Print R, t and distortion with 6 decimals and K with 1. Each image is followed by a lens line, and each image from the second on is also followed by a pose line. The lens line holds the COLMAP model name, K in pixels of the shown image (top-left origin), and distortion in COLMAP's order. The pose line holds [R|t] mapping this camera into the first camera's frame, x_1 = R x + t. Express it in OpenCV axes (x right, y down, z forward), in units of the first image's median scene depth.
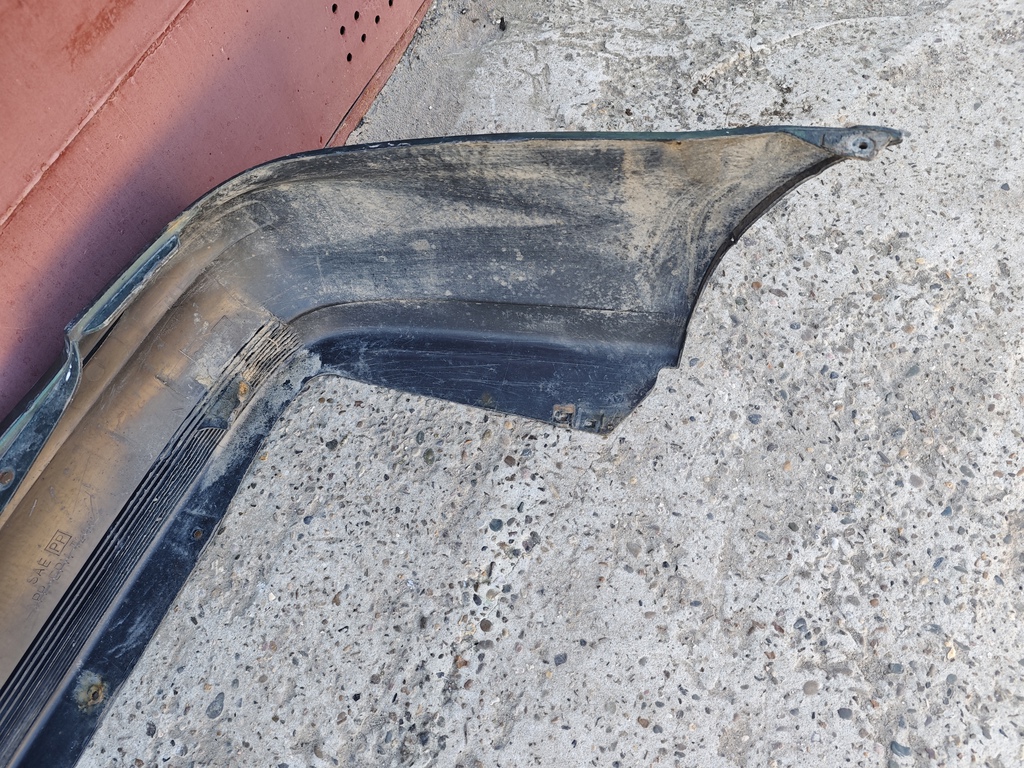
lens RADIAL K [[704.6, 0, 512.0], [0, 704.6, 384.0], [0, 0, 1]] dist [0.024072, -0.060627]
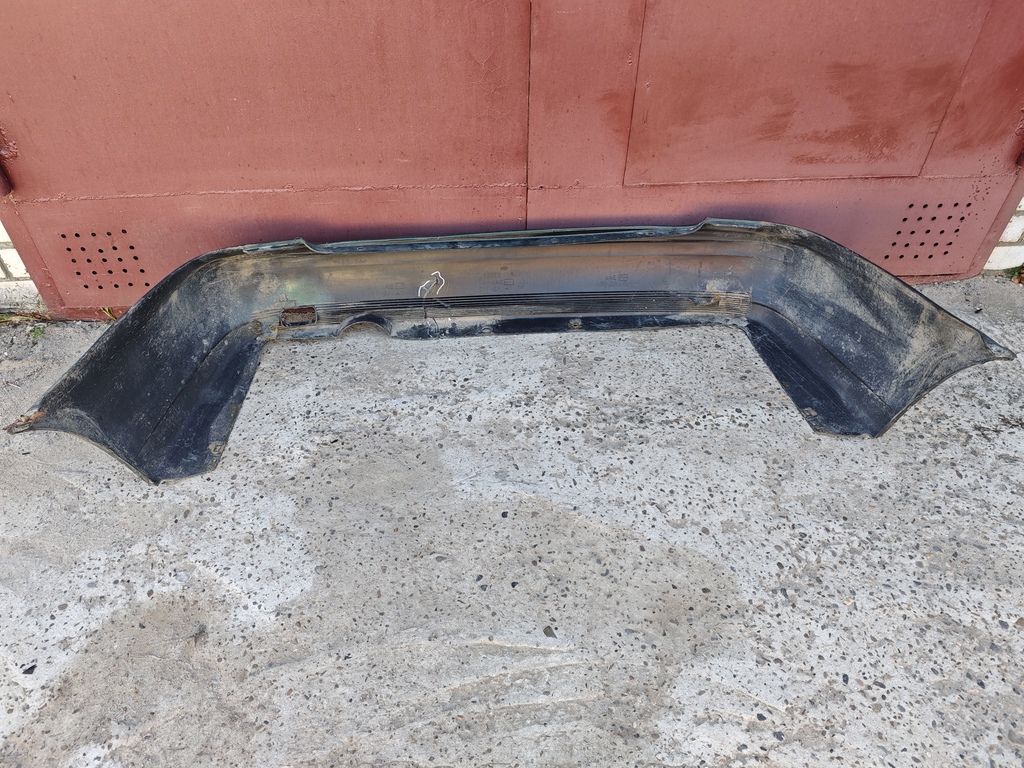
lens RADIAL K [[688.2, 0, 512.0], [0, 688.2, 384.0], [0, 0, 1]] dist [0.091896, -0.169270]
pose [[0.449024, 0.679744, -0.579937, 0.819451], [-0.827453, 0.561271, 0.017199, 0.687218], [0.337192, 0.472148, 0.814480, -0.911471]]
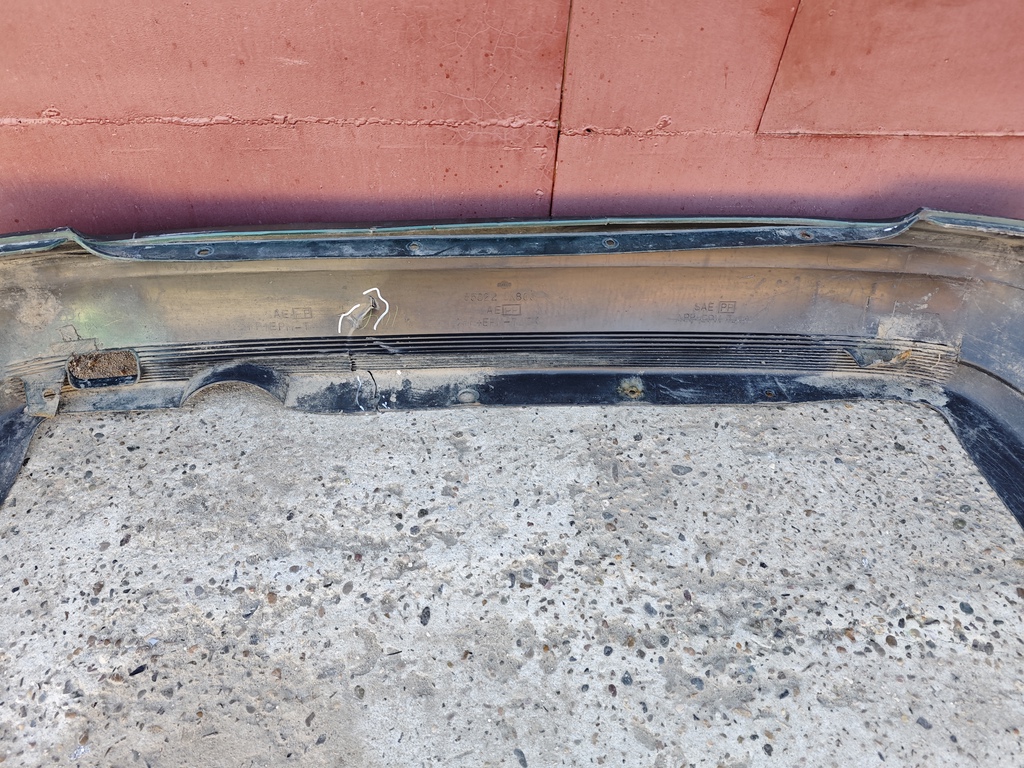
lens RADIAL K [[704.6, 0, 512.0], [0, 704.6, 384.0], [0, 0, 1]] dist [0.024072, -0.060627]
pose [[0.438815, 0.744699, -0.502856, -0.042109], [-0.844629, 0.532819, 0.052010, 0.548033], [0.306663, 0.401905, 0.862804, -0.206875]]
